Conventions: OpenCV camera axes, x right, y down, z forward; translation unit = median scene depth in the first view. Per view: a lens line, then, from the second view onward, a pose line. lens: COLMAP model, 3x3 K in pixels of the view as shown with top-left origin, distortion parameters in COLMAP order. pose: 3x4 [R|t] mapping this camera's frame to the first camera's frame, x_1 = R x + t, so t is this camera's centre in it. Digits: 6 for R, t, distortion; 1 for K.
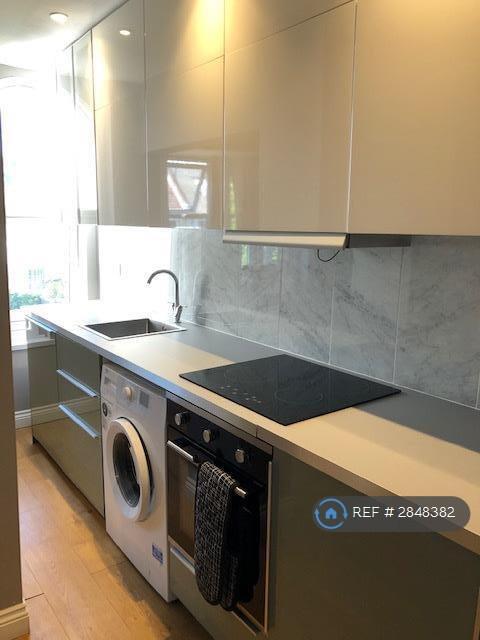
lens RADIAL K [[525.2, 0, 239.7], [0, 525.2, 319.4], [0, 0, 1]] dist [-0.011115, -0.001644]
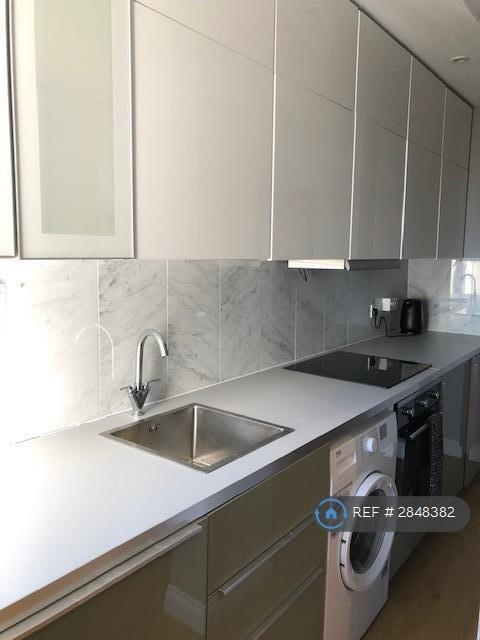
lens RADIAL K [[525.2, 0, 239.9], [0, 525.2, 319.9], [0, 0, 1]] dist [-0.011115, -0.001644]
pose [[-0.297462, -0.128121, 0.946098, -0.897650], [0.158907, 0.970488, 0.181386, -0.240108], [-0.941416, 0.204297, -0.268325, 1.298781]]
